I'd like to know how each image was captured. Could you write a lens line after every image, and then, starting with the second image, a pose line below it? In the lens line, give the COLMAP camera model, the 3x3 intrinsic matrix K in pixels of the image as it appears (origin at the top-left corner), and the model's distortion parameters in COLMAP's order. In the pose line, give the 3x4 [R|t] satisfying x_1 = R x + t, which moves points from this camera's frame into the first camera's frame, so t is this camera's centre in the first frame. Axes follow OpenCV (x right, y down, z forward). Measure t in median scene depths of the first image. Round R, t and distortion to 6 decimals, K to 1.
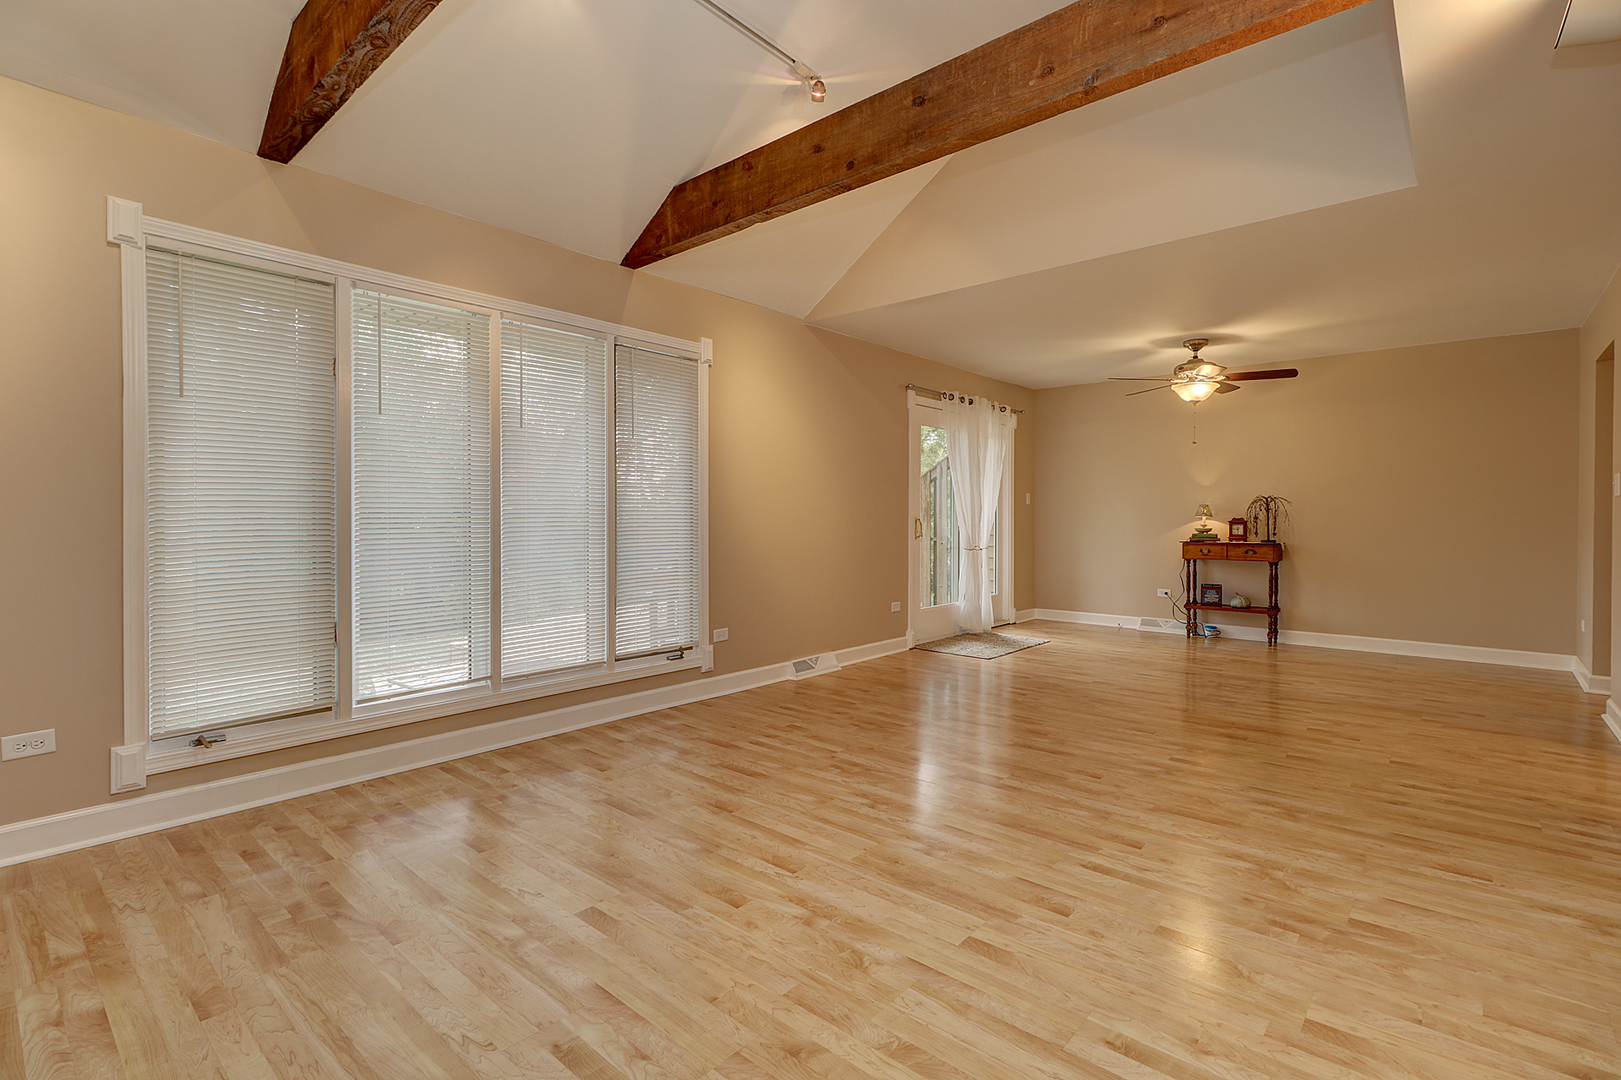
lens RADIAL K [[752.6, 0, 799.8], [0, 752.6, 522.0], [0, 0, 1]] dist [-0.001518, -0.000100]
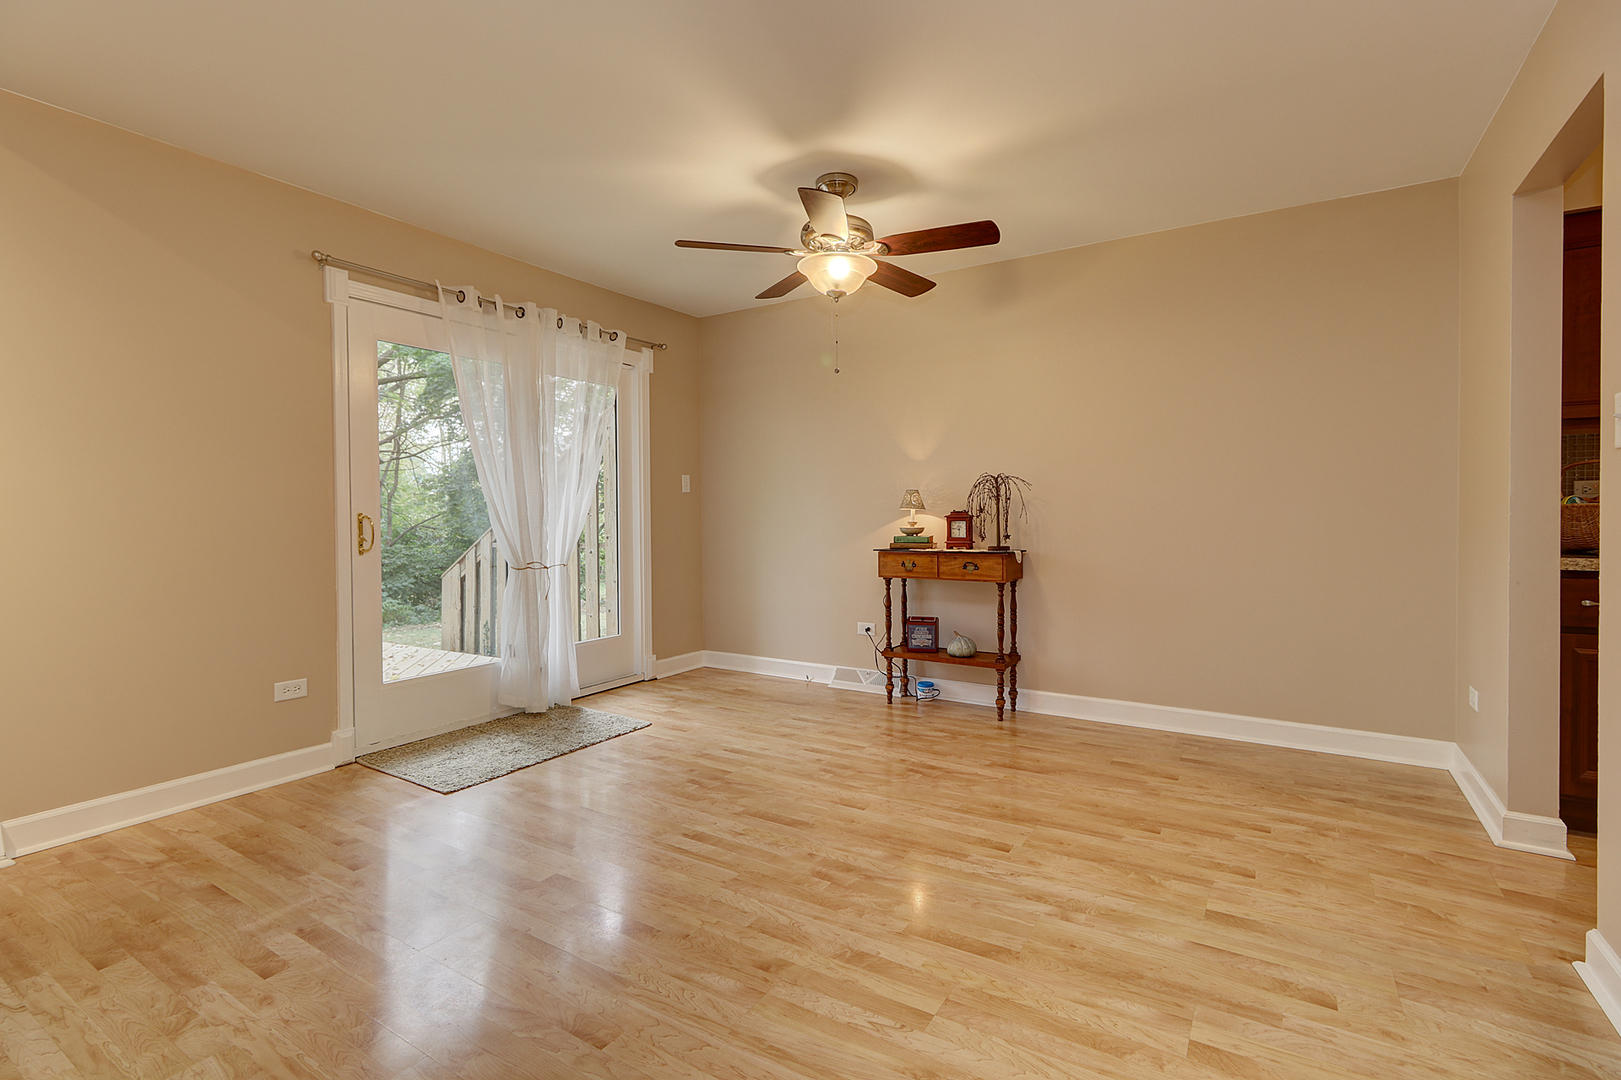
lens RADIAL K [[752.6, 0, 799.8], [0, 752.6, 522.0], [0, 0, 1]] dist [-0.001518, -0.000100]
pose [[0.987351, -0.008969, 0.158295, 0.357560], [0.008517, 0.999957, 0.003532, 0.000524], [-0.158320, -0.002139, 0.987386, 0.409036]]
